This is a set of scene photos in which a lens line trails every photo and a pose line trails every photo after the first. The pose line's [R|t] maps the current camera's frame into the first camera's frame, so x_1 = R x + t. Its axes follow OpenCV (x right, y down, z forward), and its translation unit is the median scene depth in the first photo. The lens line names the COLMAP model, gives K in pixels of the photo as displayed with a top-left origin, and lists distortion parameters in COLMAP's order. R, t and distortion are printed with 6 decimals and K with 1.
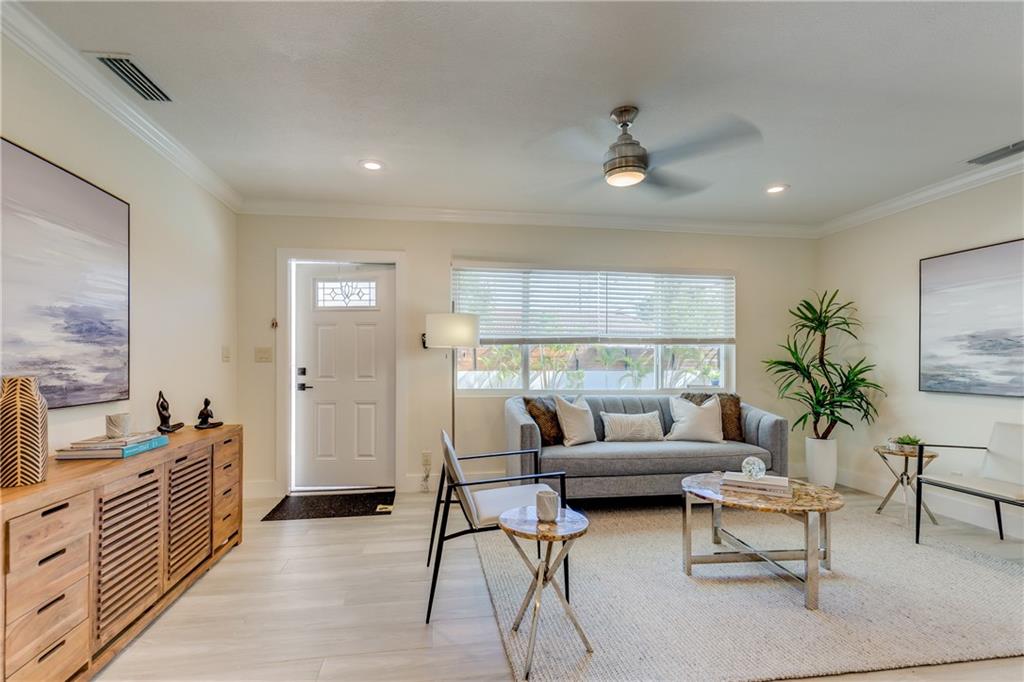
lens RADIAL K [[467.2, 0, 503.3], [0, 467.2, 360.0], [0, 0, 1]] dist [0.005171, 0.000295]
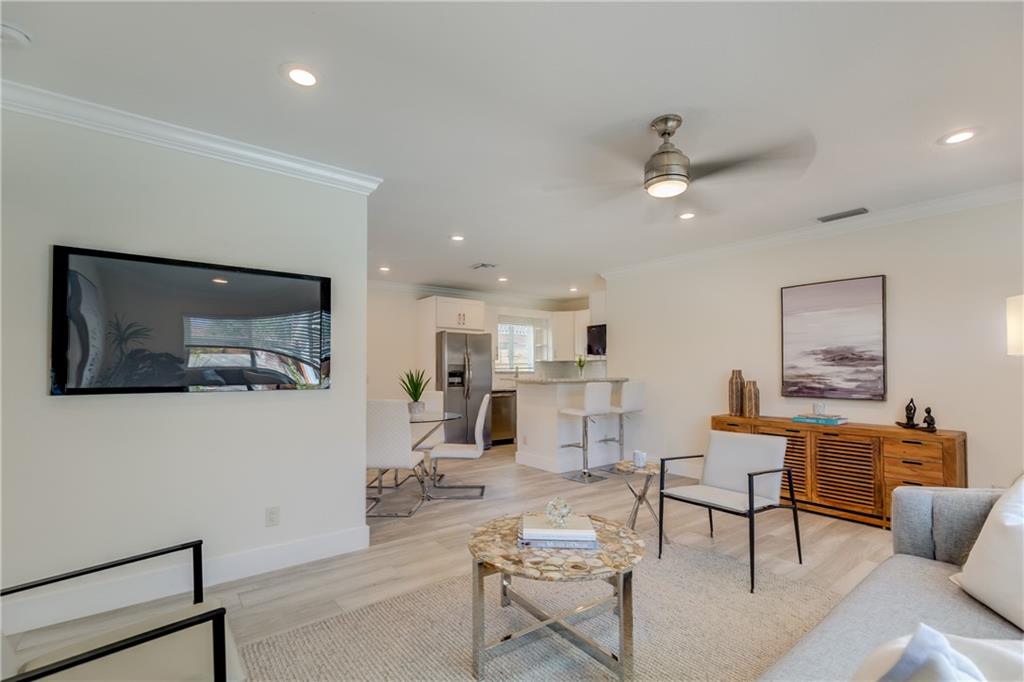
lens RADIAL K [[467.2, 0, 503.3], [0, 467.2, 360.0], [0, 0, 1]] dist [0.005171, 0.000295]
pose [[-0.880832, -0.011559, -0.473287, 0.648547], [-0.001236, 0.999755, -0.022117, -0.009202], [0.473426, -0.018897, -0.880631, 1.087718]]
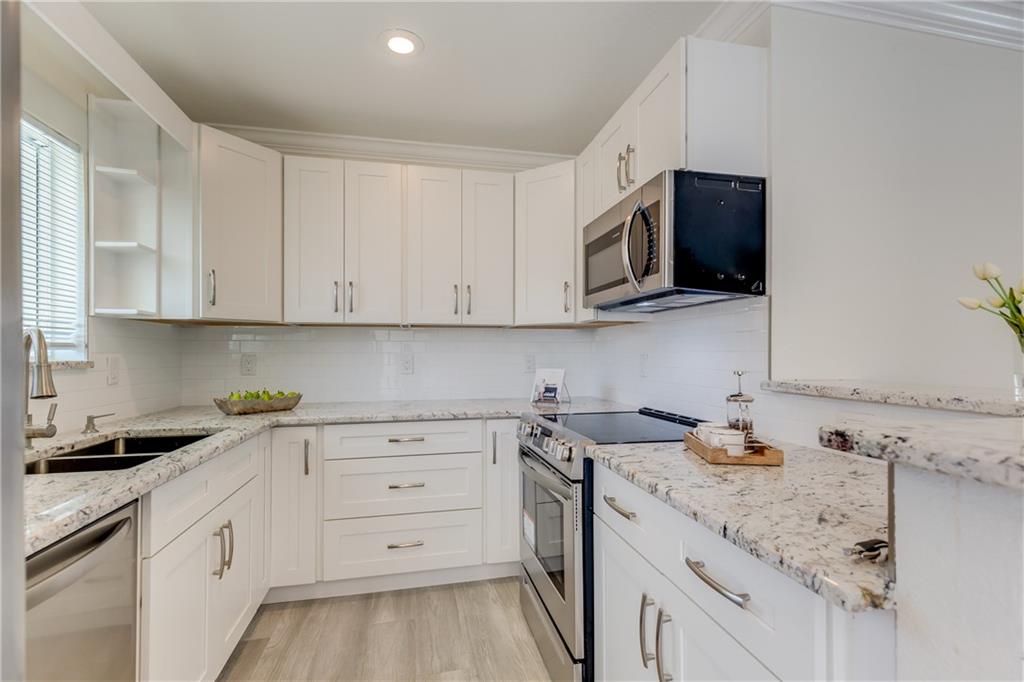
lens RADIAL K [[459.3, 0, 504.7], [0, 459.3, 355.1], [0, 0, 1]] dist [0.018179, -0.000195]
pose [[0.057330, 0.003152, -0.998350, -0.014321], [-0.001586, 0.999994, 0.003066, -0.011217], [0.998354, 0.001408, 0.057335, -0.383185]]
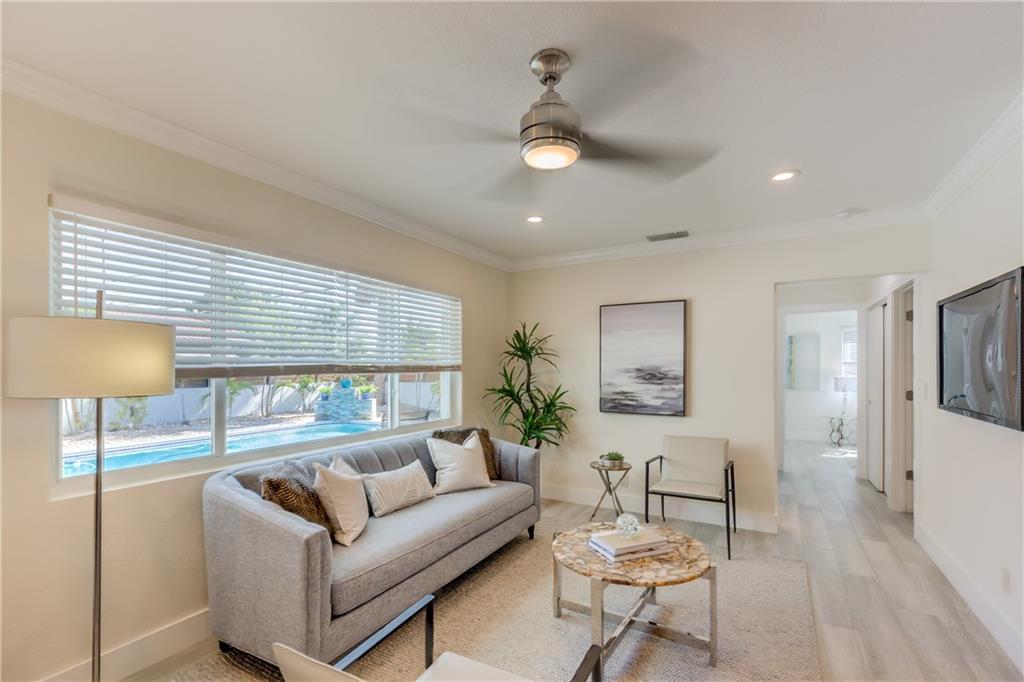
lens RADIAL K [[462.8, 0, 515.4], [0, 462.8, 366.4], [0, 0, 1]] dist [0.000426, 0.000014]
pose [[0.613648, -0.001764, 0.789578, -0.201132], [0.002505, 0.999997, 0.000288, -0.051665], [-0.789576, 0.001801, 0.613650, 0.404406]]
